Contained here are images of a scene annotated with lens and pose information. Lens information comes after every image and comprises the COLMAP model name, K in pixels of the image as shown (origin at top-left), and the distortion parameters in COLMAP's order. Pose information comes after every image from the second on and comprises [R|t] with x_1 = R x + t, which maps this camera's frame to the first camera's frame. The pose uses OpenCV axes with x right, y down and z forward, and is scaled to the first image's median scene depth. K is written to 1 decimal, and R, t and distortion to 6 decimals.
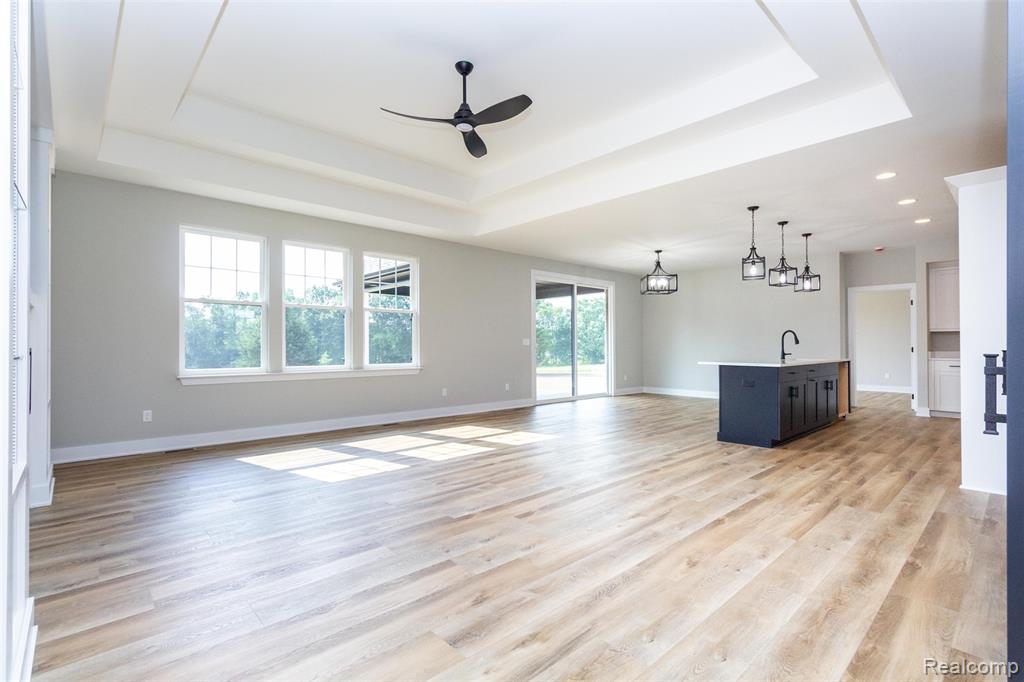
lens RADIAL K [[479.6, 0, 516.2], [0, 479.6, 338.6], [0, 0, 1]] dist [-0.000714, -0.000192]
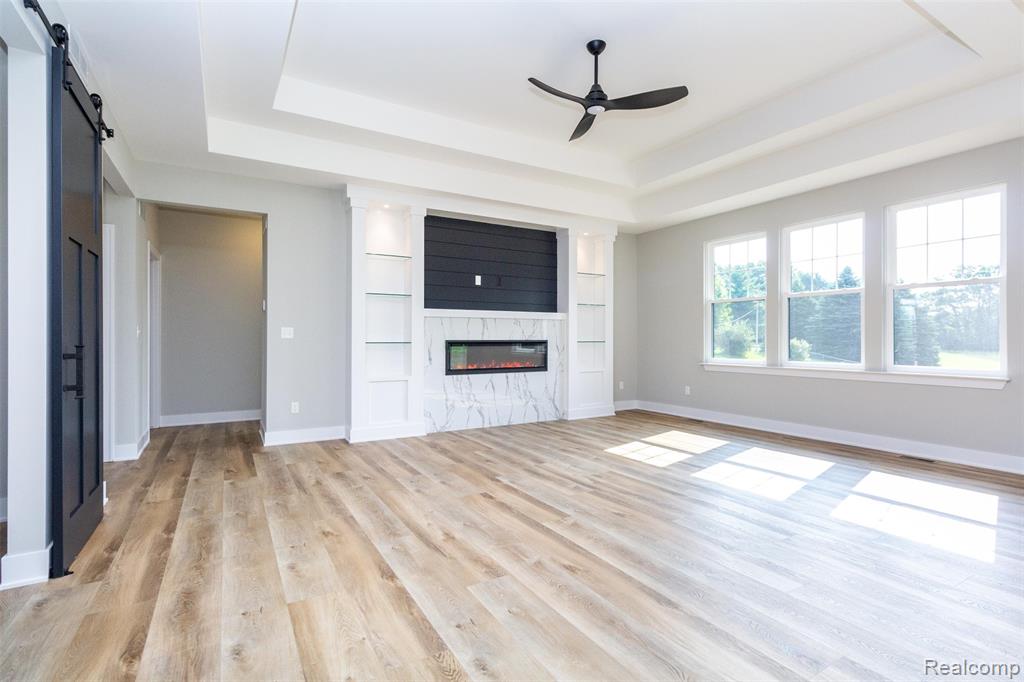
lens RADIAL K [[479.6, 0, 516.2], [0, 479.6, 338.6], [0, 0, 1]] dist [-0.000714, -0.000192]
pose [[-0.207332, -0.000499, -0.978270, 1.117995], [0.015051, 0.999880, -0.003700, 0.020062], [0.978155, -0.015491, -0.207300, 1.362488]]
